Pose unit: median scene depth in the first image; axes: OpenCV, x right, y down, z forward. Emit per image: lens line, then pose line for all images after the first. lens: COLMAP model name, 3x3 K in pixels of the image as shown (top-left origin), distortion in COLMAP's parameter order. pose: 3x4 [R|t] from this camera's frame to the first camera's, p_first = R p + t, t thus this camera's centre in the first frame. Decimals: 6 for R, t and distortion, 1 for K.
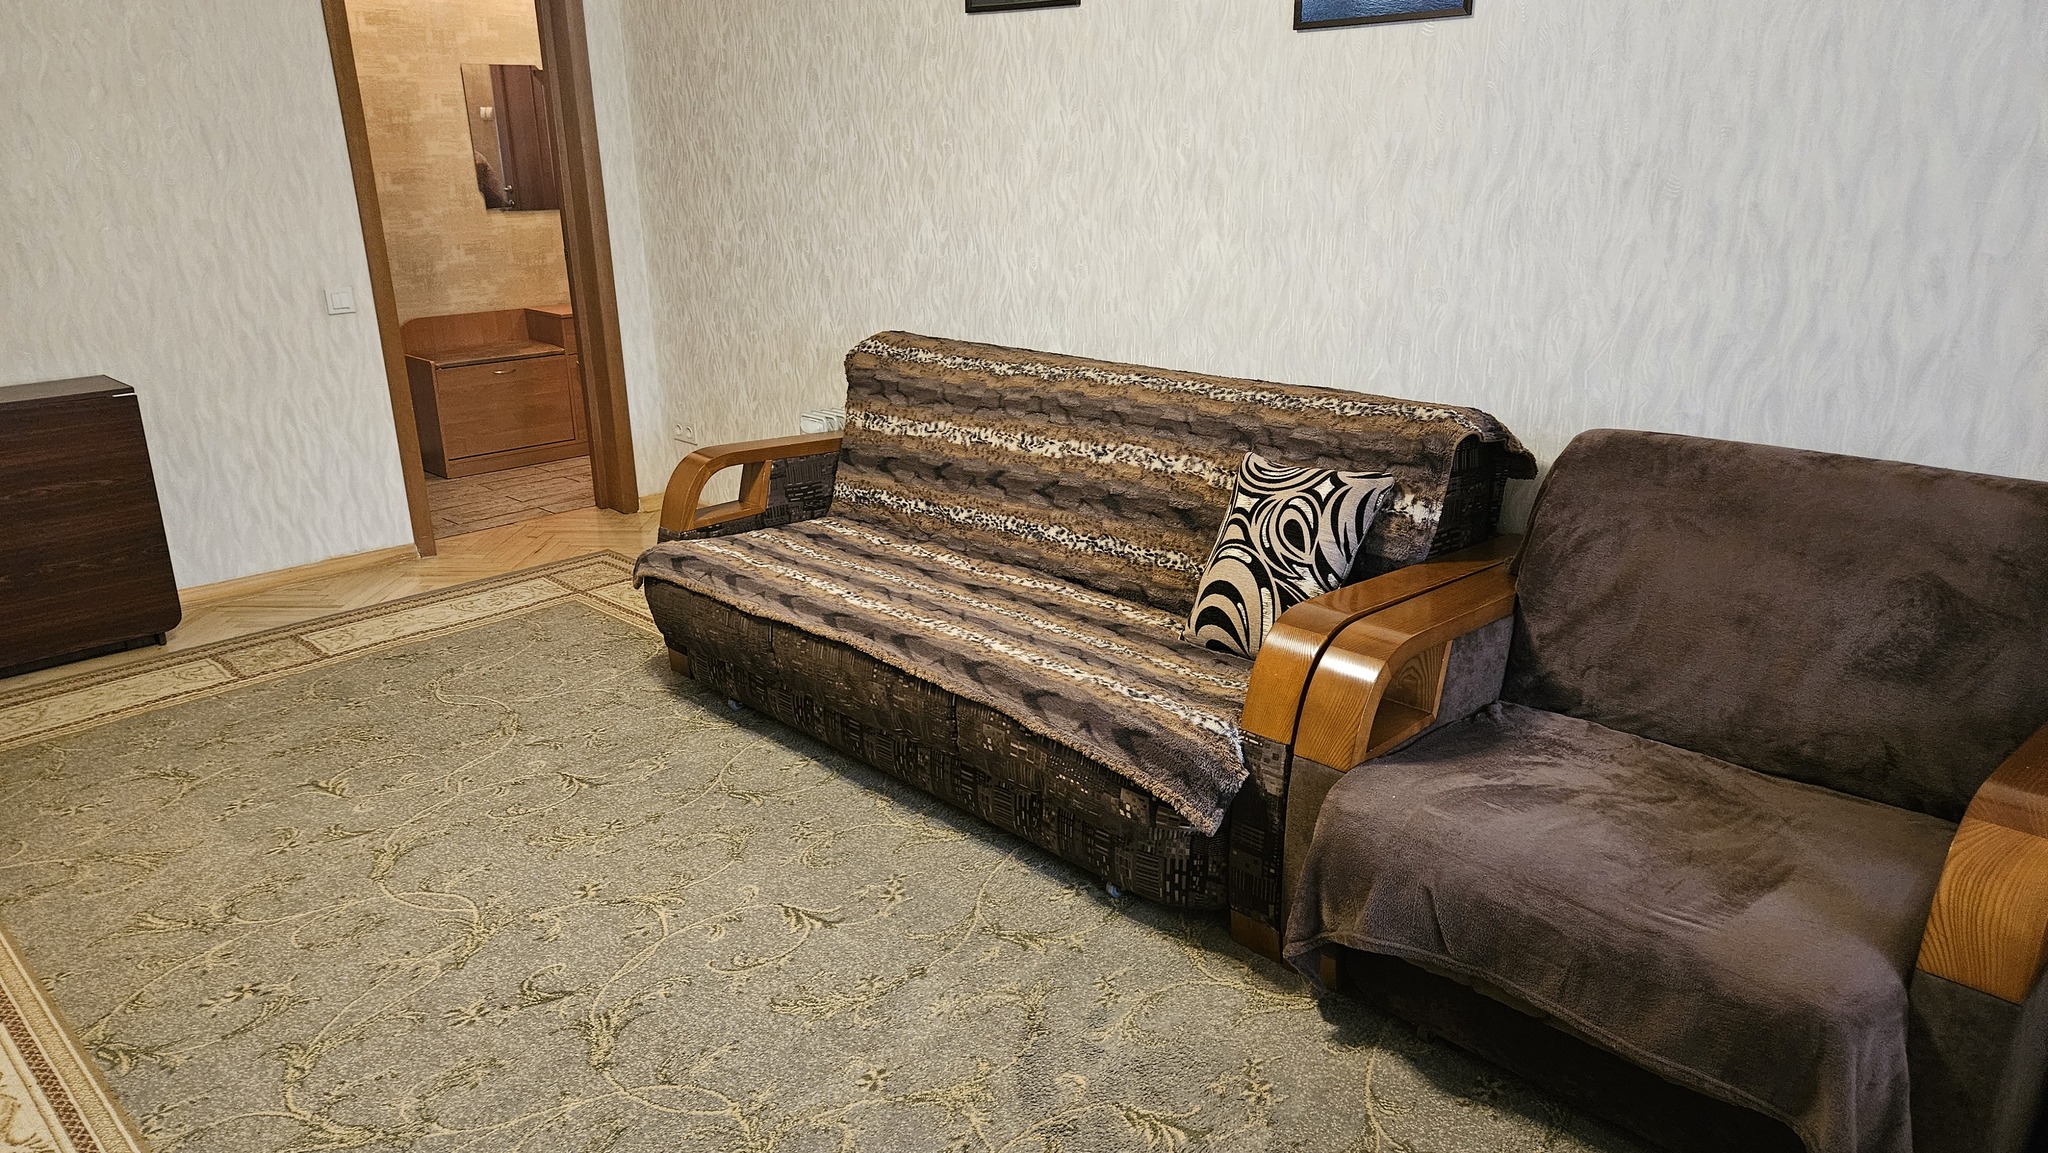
lens RADIAL K [[1355.8, 0, 1000.3], [0, 1355.8, 581.8], [0, 0, 1]] dist [0.077982, -0.067083]
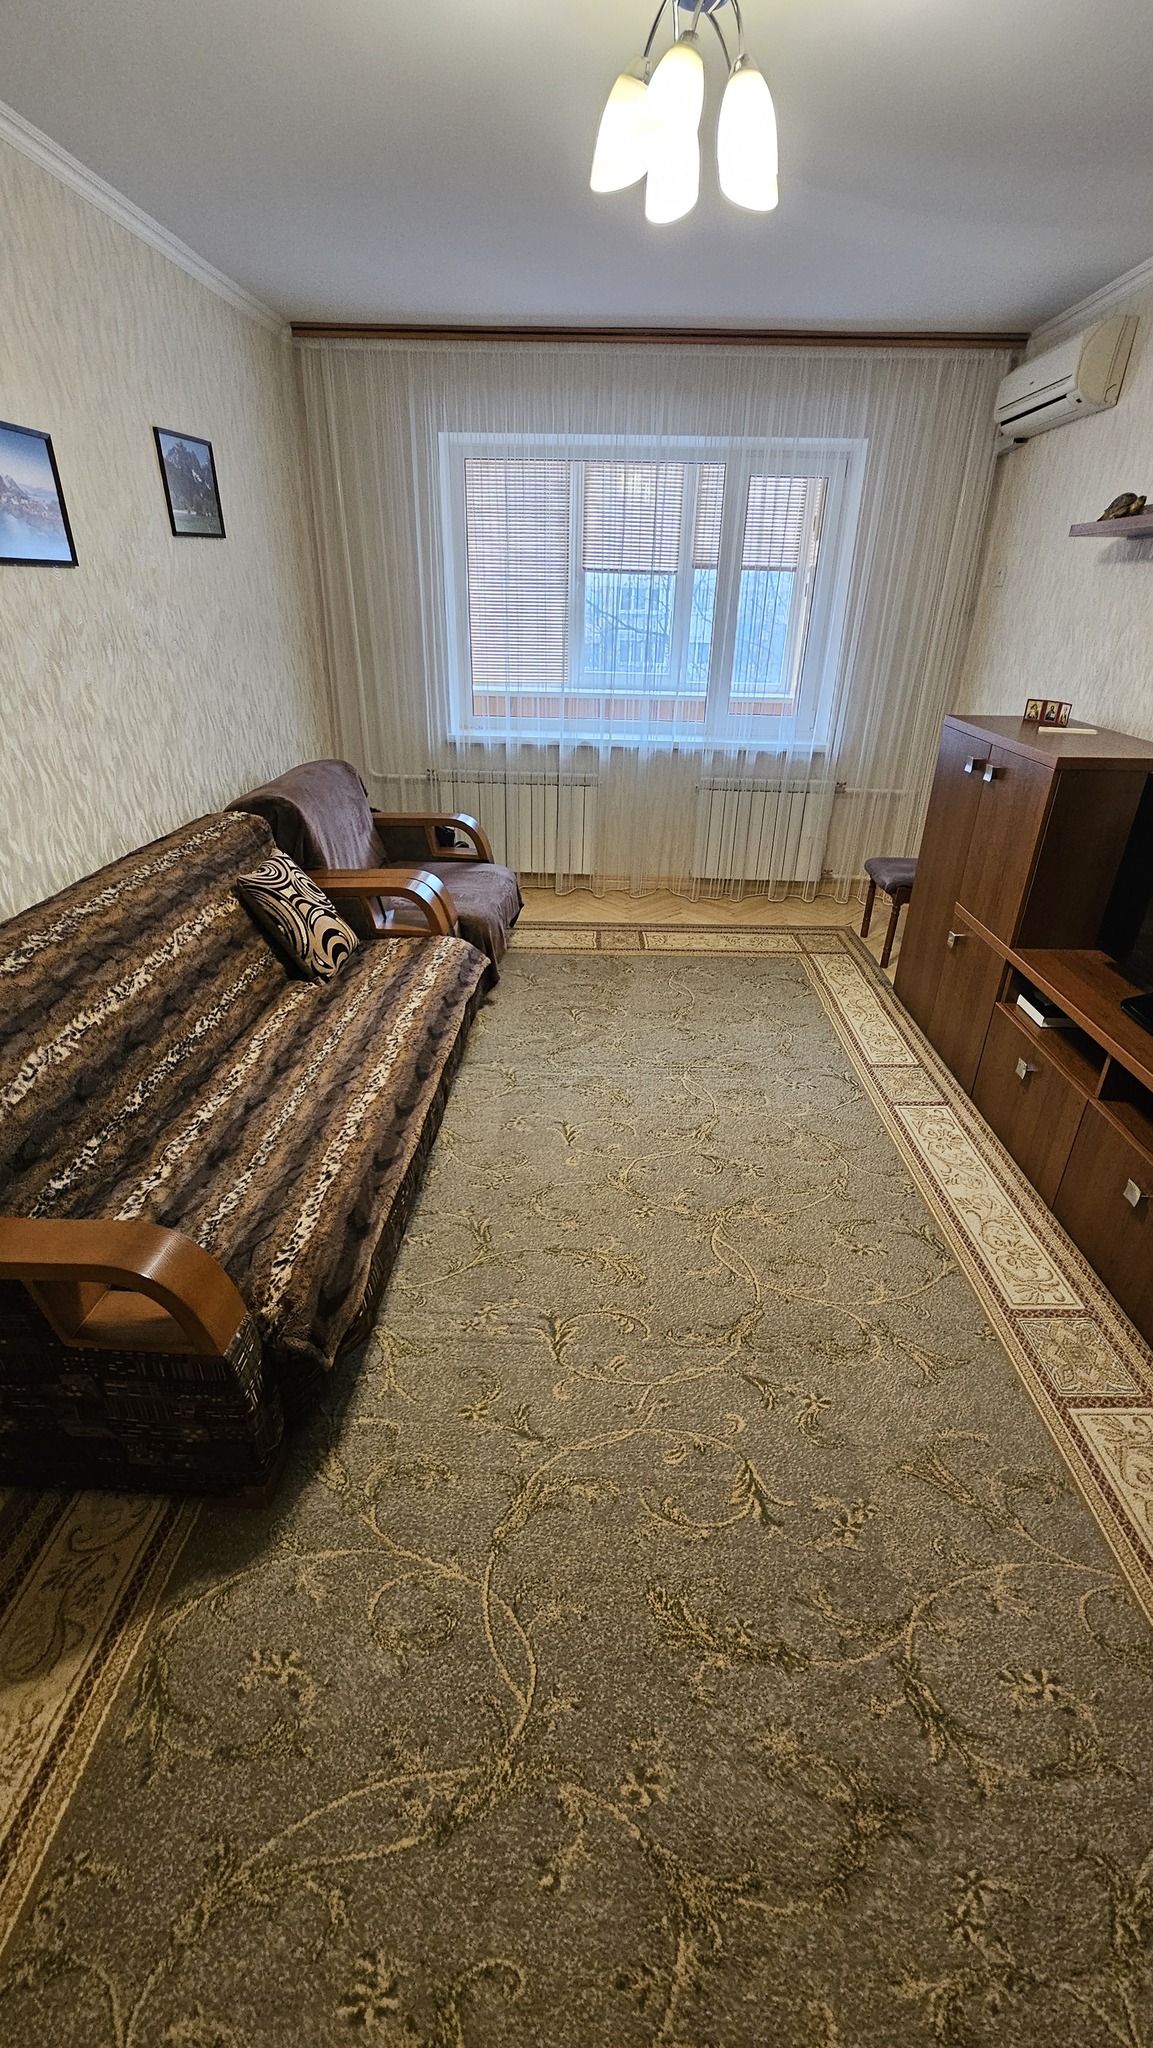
lens RADIAL K [[838.9, 0, 579.2], [0, 838.9, 1017.9], [0, 0, 1]] dist [-0.002455, 0.000089]
pose [[-0.681737, -0.325915, 0.654992, -0.661316], [0.221781, 0.761096, 0.609546, -0.418131], [-0.697172, 0.560815, -0.446585, 1.147889]]
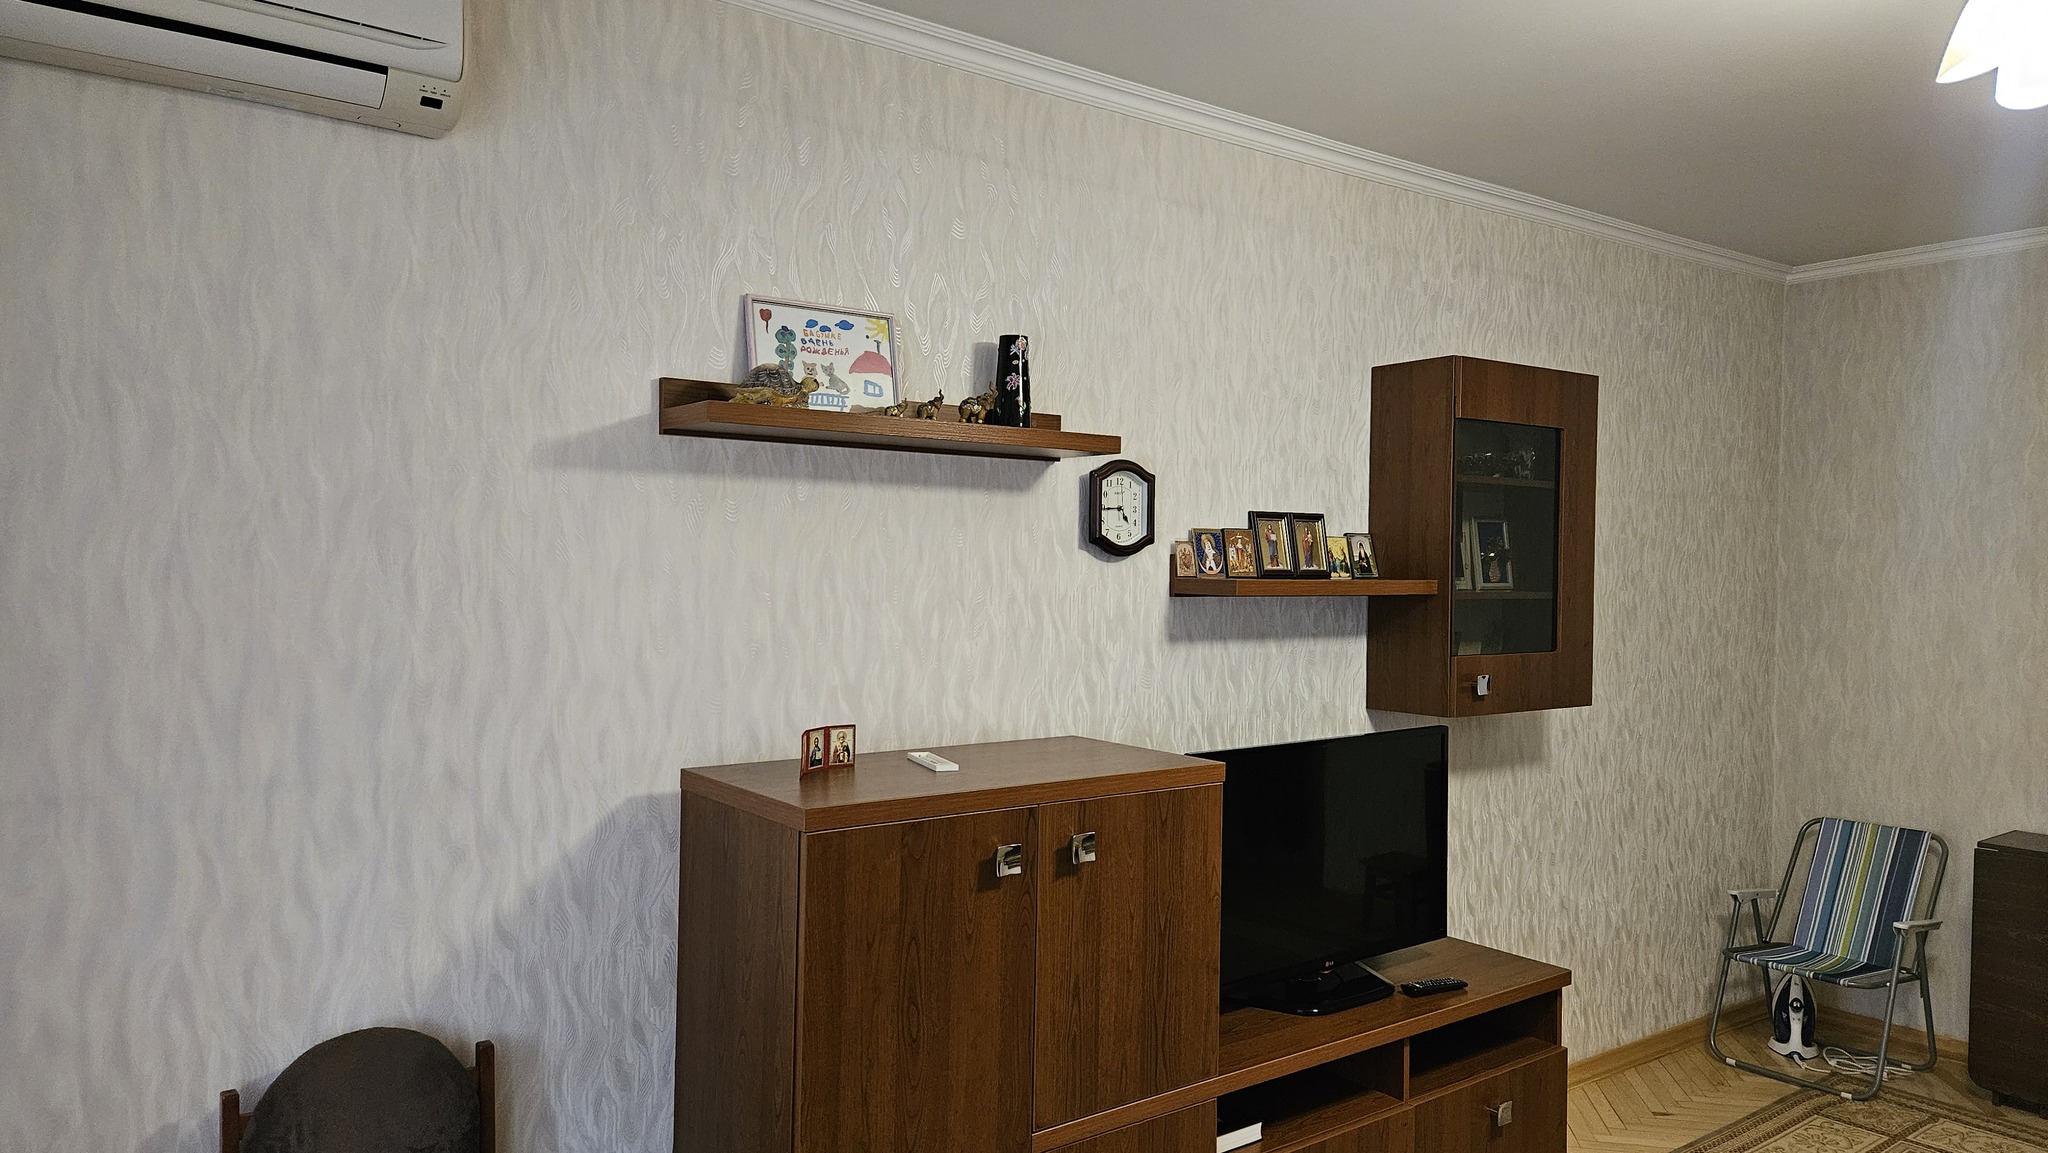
lens RADIAL K [[1355.8, 0, 1012.8], [0, 1355.8, 591.8], [0, 0, 1]] dist [0.077982, -0.067083]
pose [[-0.147372, 0.036656, -0.988402, 0.441602], [-0.313499, 0.946056, 0.081828, -0.160676], [0.938083, 0.321922, -0.127931, 0.319959]]
